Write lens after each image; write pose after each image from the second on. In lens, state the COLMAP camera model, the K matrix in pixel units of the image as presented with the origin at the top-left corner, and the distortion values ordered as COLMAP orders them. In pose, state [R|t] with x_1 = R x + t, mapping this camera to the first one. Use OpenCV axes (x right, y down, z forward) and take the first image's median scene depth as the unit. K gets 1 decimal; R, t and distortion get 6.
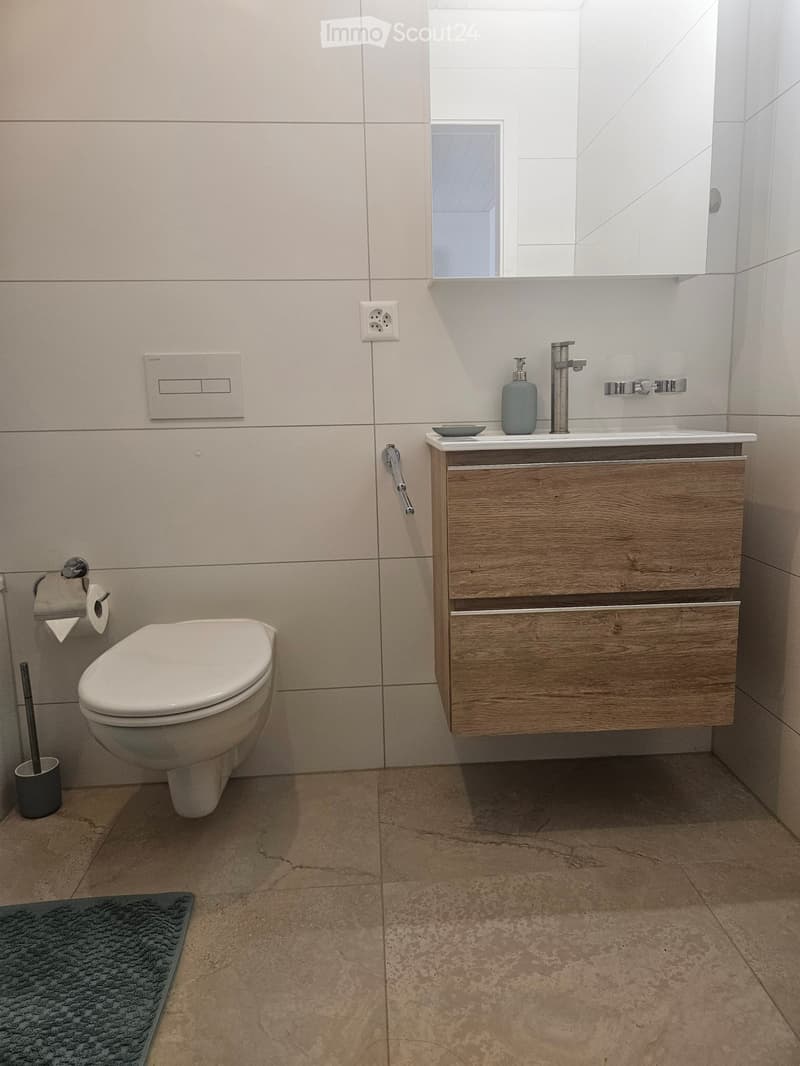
lens RADIAL K [[725.3, 0, 406.5], [0, 725.3, 527.4], [0, 0, 1]] dist [0.051761, -0.041373]
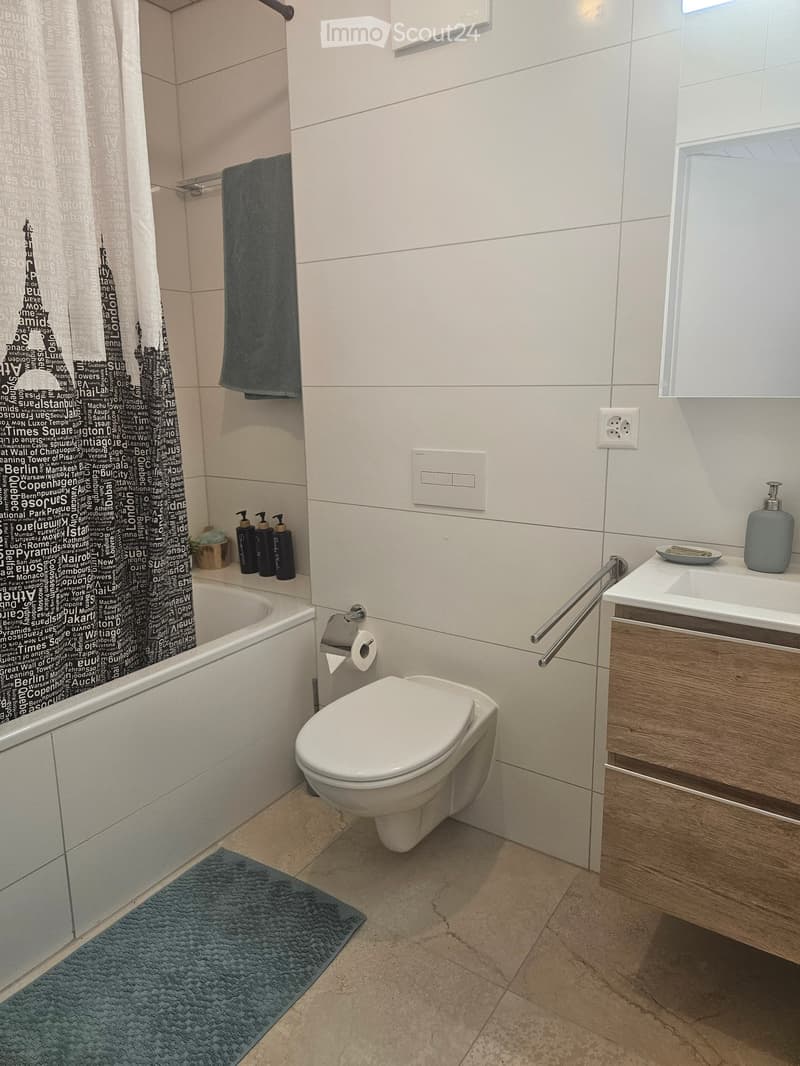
lens RADIAL K [[725.3, 0, 397.9], [0, 725.3, 527.1], [0, 0, 1]] dist [0.051761, -0.041373]
pose [[0.785612, 0.140942, -0.602453, 0.376206], [-0.097100, 0.989729, 0.104924, -0.260967], [0.611053, -0.023931, 0.791228, 0.081080]]
